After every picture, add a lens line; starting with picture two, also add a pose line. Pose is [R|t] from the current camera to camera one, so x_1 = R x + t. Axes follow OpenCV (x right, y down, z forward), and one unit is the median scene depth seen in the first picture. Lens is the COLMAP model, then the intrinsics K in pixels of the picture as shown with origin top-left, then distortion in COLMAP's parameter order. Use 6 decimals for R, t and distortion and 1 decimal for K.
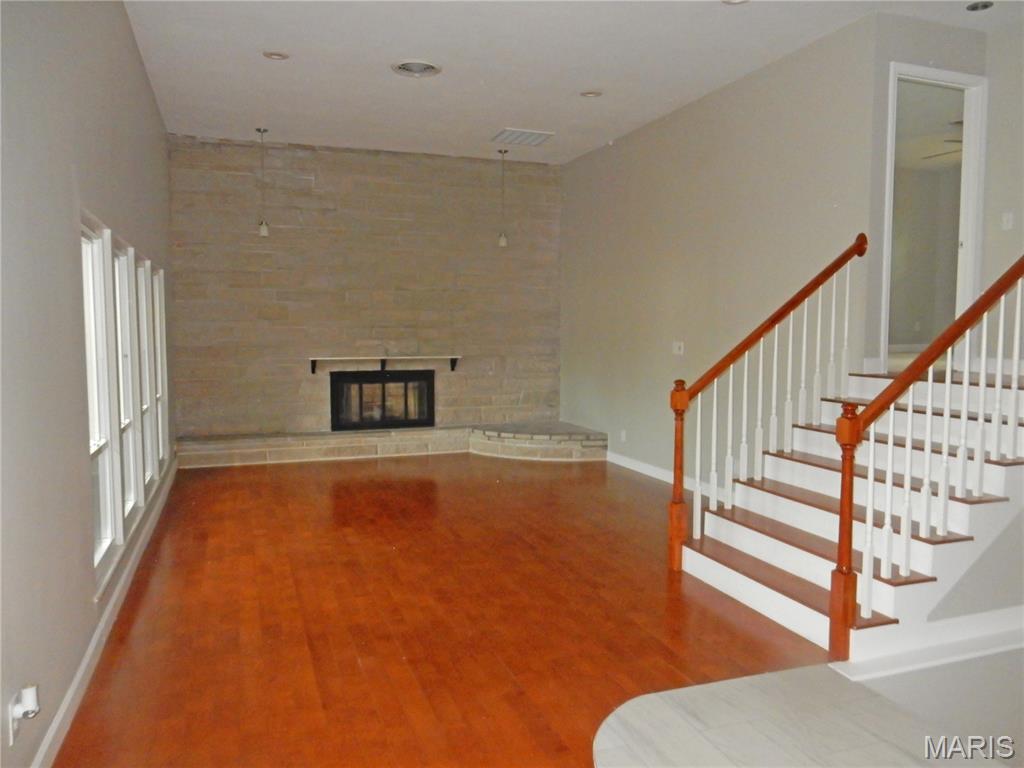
lens RADIAL K [[763.7, 0, 512.1], [0, 763.7, 386.4], [0, 0, 1]] dist [0.039635, -0.005643]
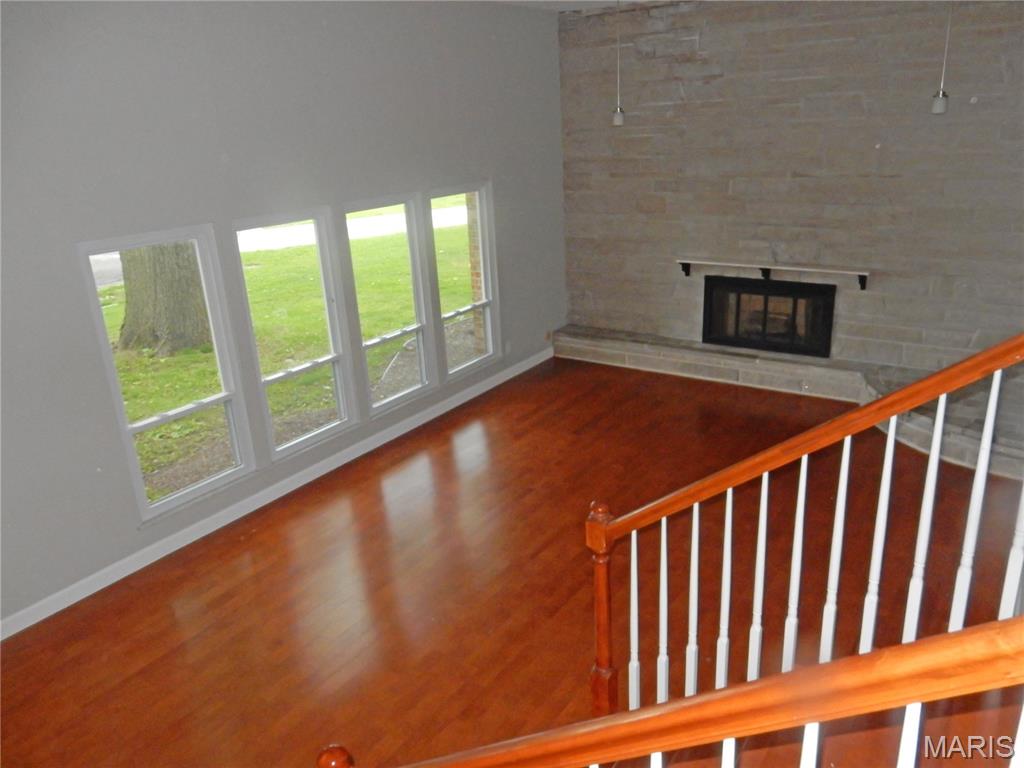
lens RADIAL K [[763.7, 0, 512.1], [0, 763.7, 380.6], [0, 0, 1]] dist [0.039635, -0.005643]
pose [[0.601580, 0.232177, -0.764327, 0.318086], [-0.025198, 0.961868, 0.272351, -0.134711], [0.798415, -0.144581, 0.584491, 0.304020]]
